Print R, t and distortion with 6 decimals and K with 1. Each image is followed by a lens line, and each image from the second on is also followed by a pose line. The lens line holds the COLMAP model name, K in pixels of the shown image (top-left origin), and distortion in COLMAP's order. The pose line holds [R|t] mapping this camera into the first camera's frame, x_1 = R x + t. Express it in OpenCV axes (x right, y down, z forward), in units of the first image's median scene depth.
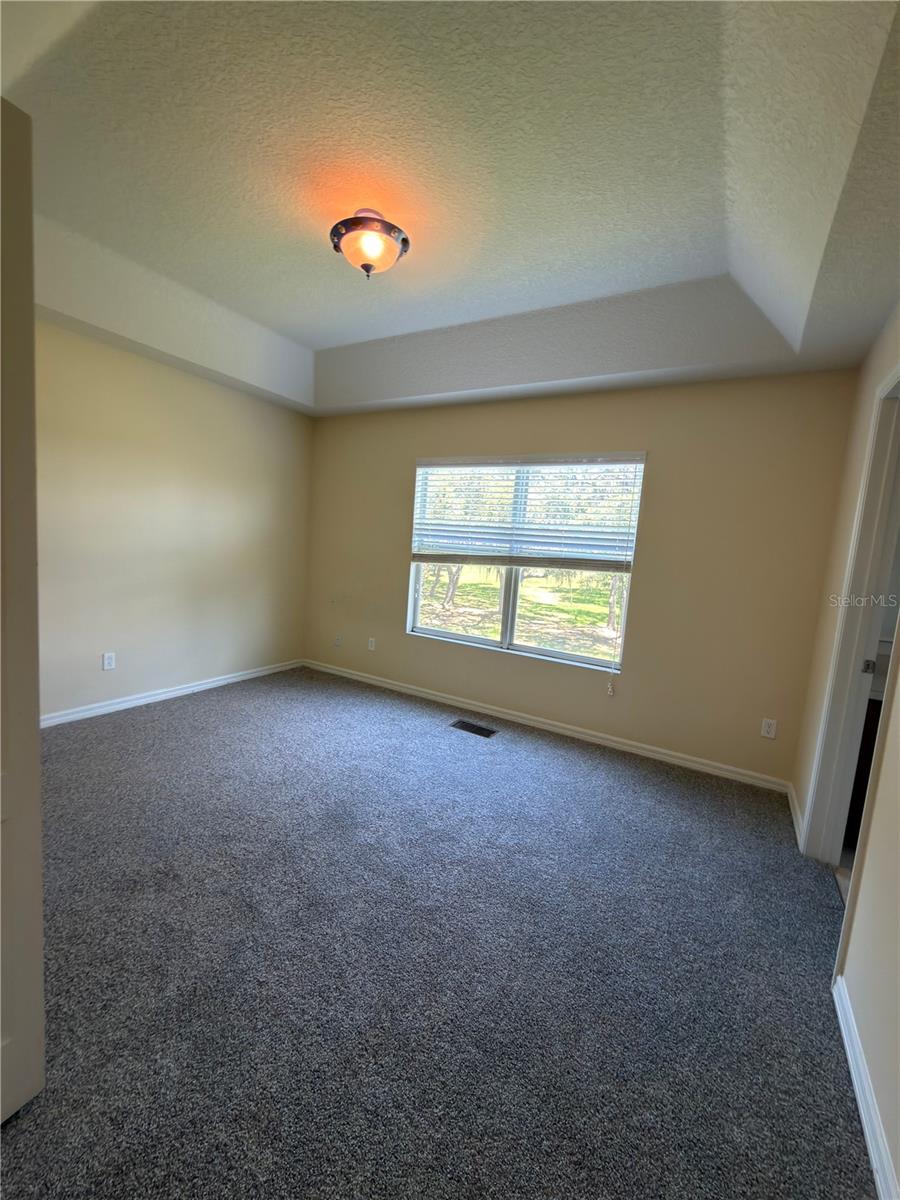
lens RADIAL K [[473.1, 0, 450.0], [0, 473.1, 600.0], [0, 0, 1]] dist [-0.027477, 0.000091]
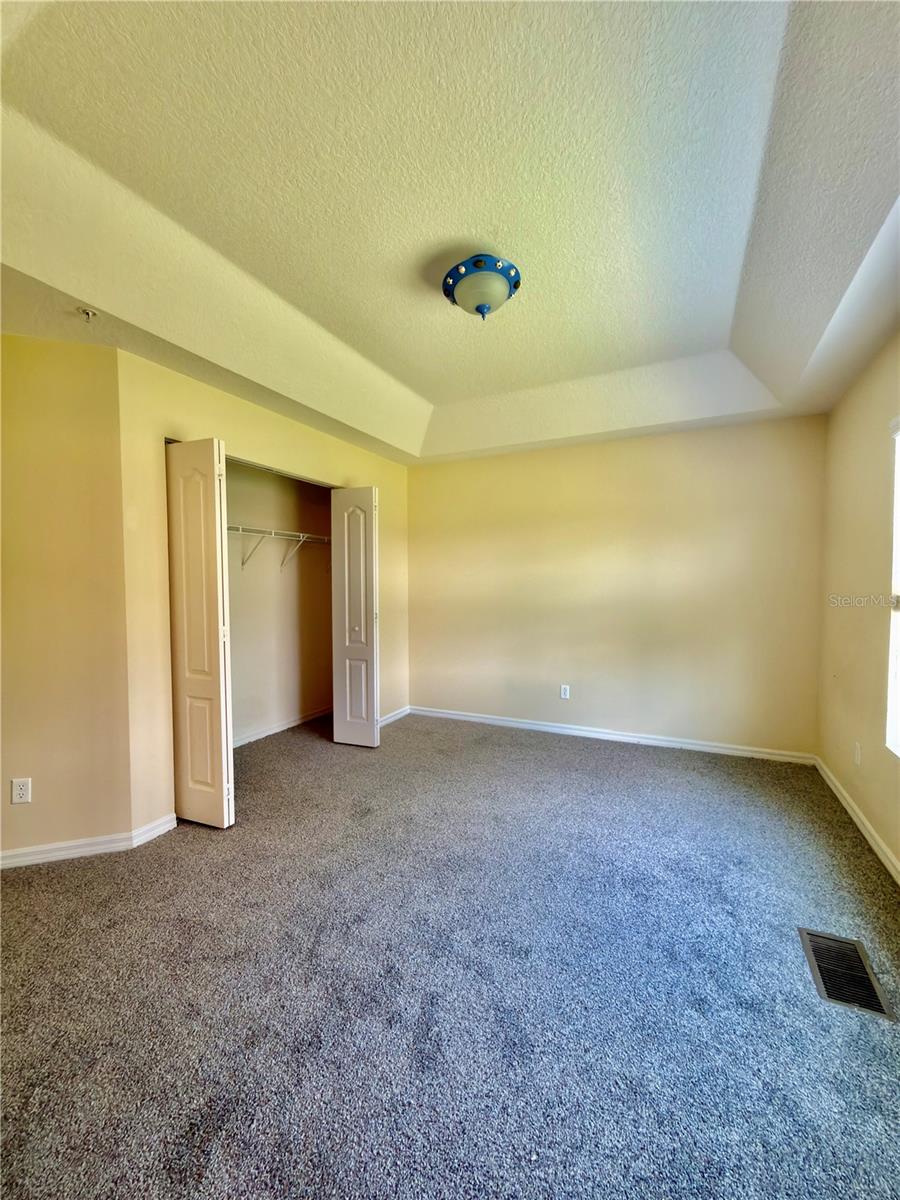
lens RADIAL K [[473.1, 0, 450.0], [0, 473.1, 600.0], [0, 0, 1]] dist [-0.027477, 0.000091]
pose [[0.072504, -0.035095, -0.996751, 0.475969], [-0.106151, 0.993433, -0.042699, -0.023626], [0.991703, 0.108902, 0.068302, 0.552689]]
